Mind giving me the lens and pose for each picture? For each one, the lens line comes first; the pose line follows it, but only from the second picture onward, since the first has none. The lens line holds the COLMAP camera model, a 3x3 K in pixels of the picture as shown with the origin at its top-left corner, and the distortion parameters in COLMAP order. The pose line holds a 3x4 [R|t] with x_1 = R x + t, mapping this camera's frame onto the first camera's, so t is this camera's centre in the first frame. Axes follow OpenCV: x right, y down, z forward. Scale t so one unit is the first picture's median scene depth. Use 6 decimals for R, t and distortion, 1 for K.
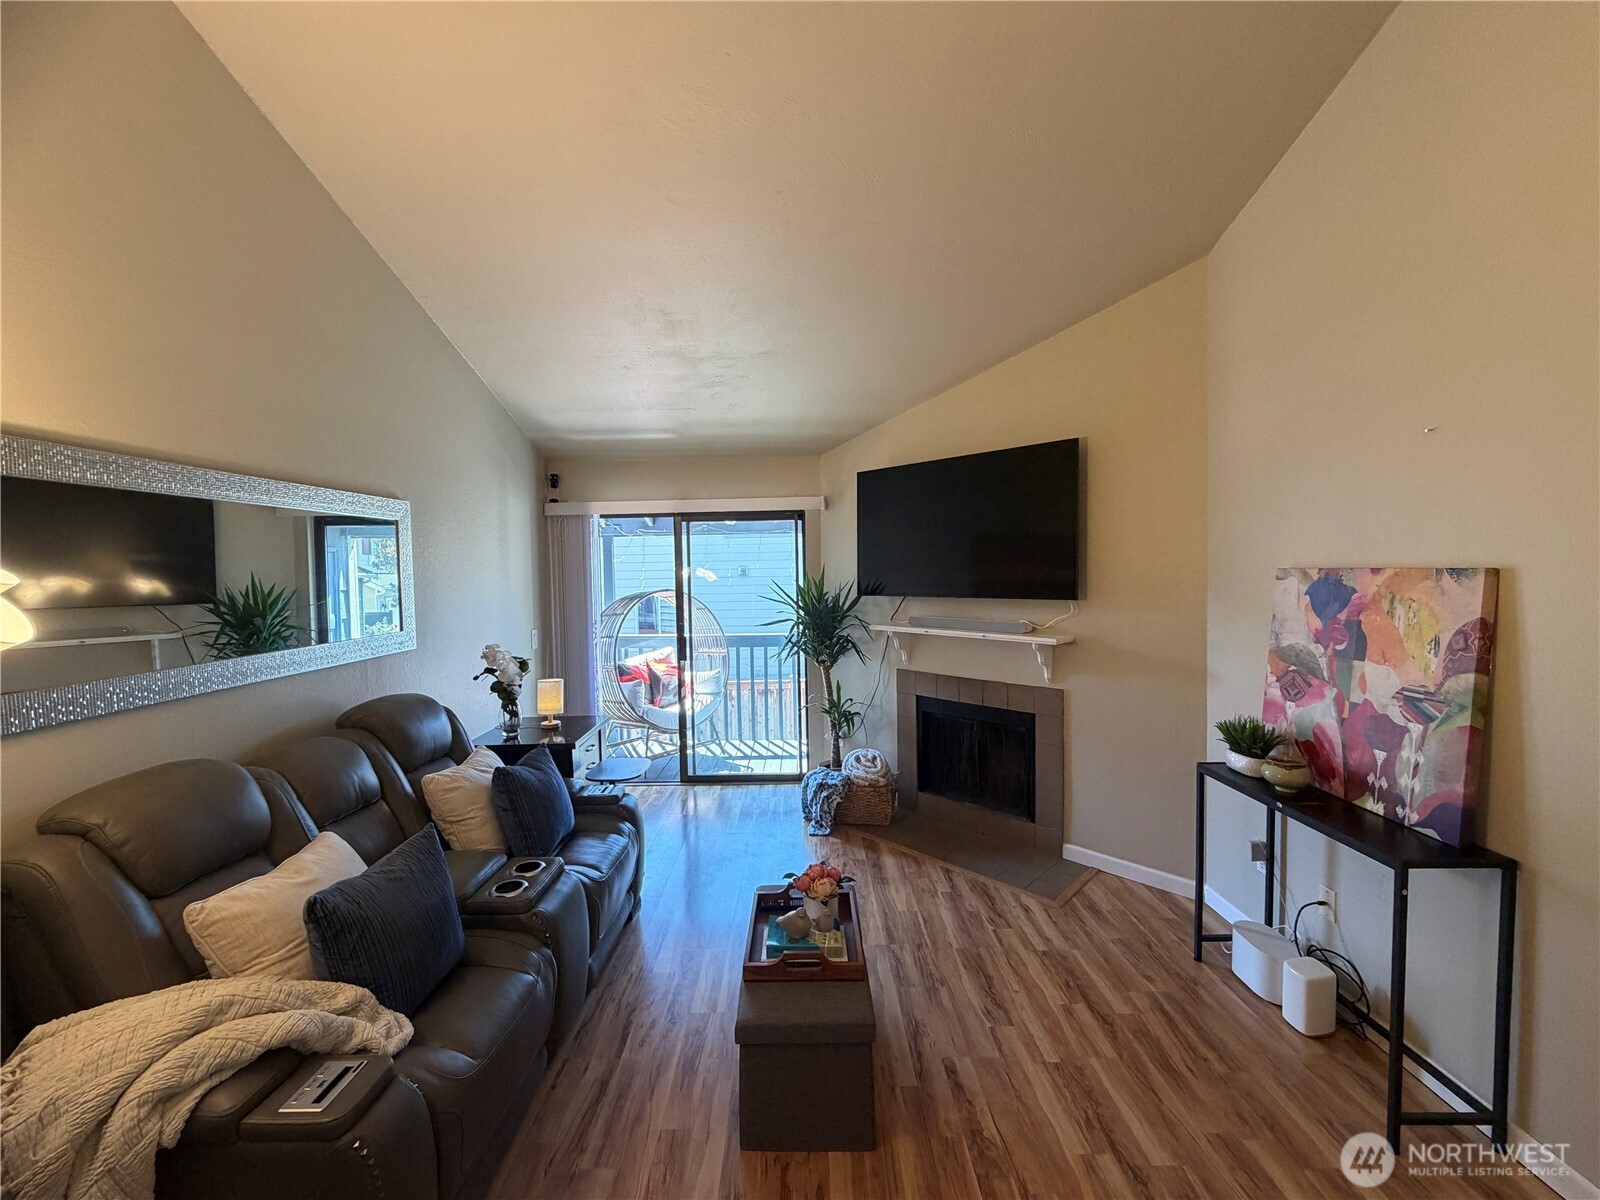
lens RADIAL K [[639.1, 0, 798.4], [0, 639.1, 600.8], [0, 0, 1]] dist [-0.000579, 0.000318]
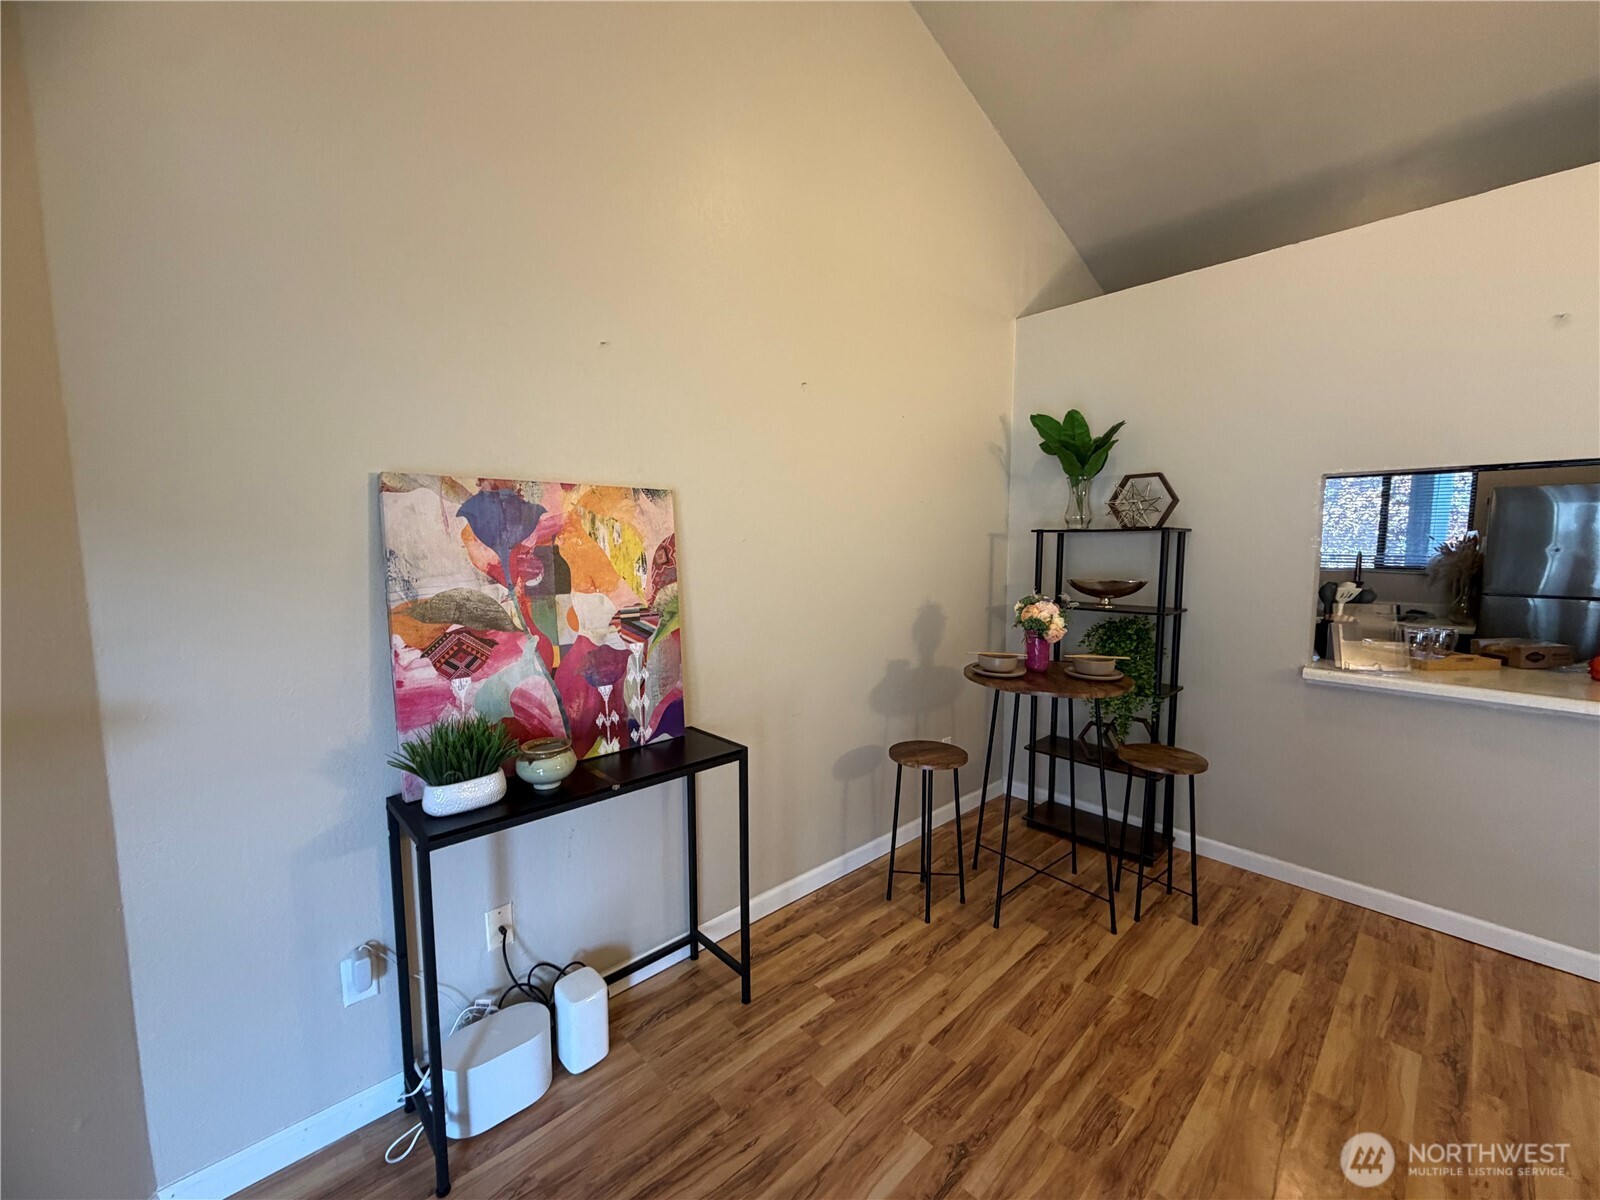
lens RADIAL K [[639.1, 0, 792.7], [0, 639.1, 594.4], [0, 0, 1]] dist [-0.000579, 0.000318]
pose [[-0.683694, -0.043882, 0.728448, 0.062677], [0.046270, 0.993575, 0.103280, 0.021457], [-0.728300, 0.104318, -0.677271, 1.329427]]
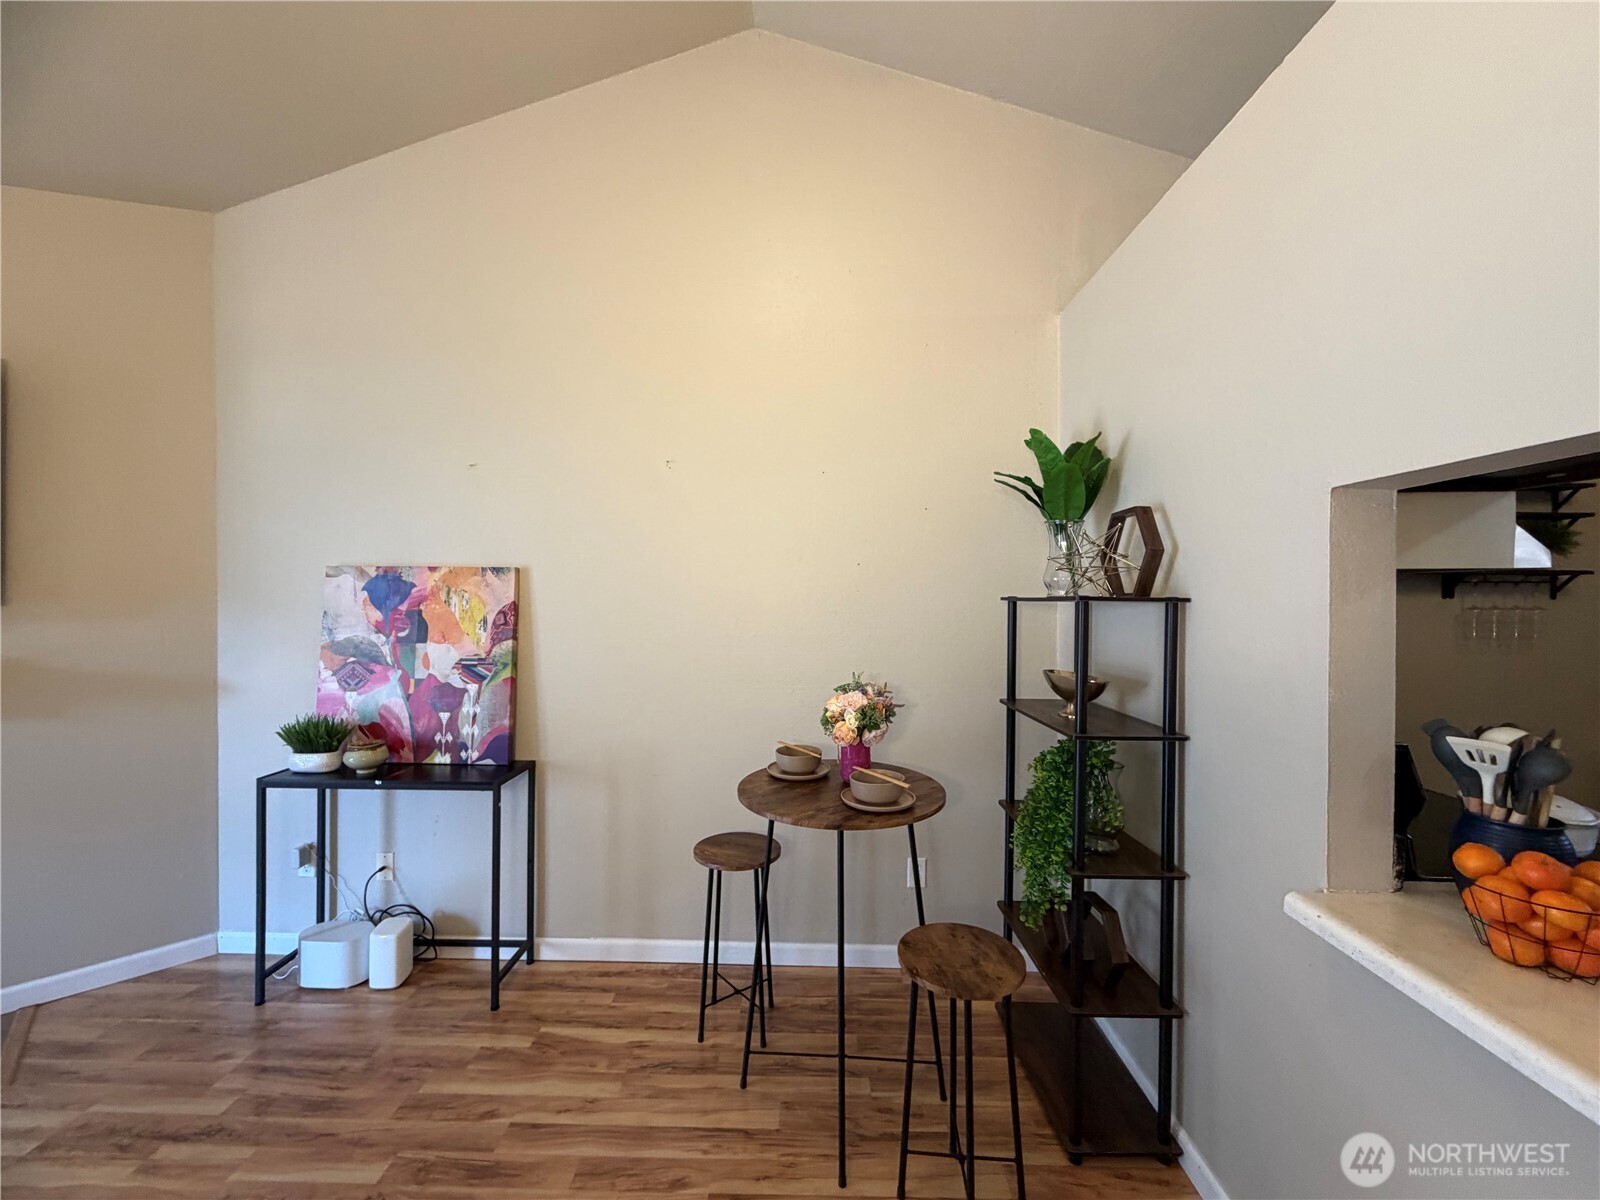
lens RADIAL K [[639.1, 0, 794.2], [0, 639.1, 592.9], [0, 0, 1]] dist [-0.000579, 0.000318]
pose [[0.019827, 0.020899, 0.999585, -0.308728], [0.039924, 0.998968, -0.021678, 0.052511], [-0.999006, 0.040338, 0.018972, 0.268883]]
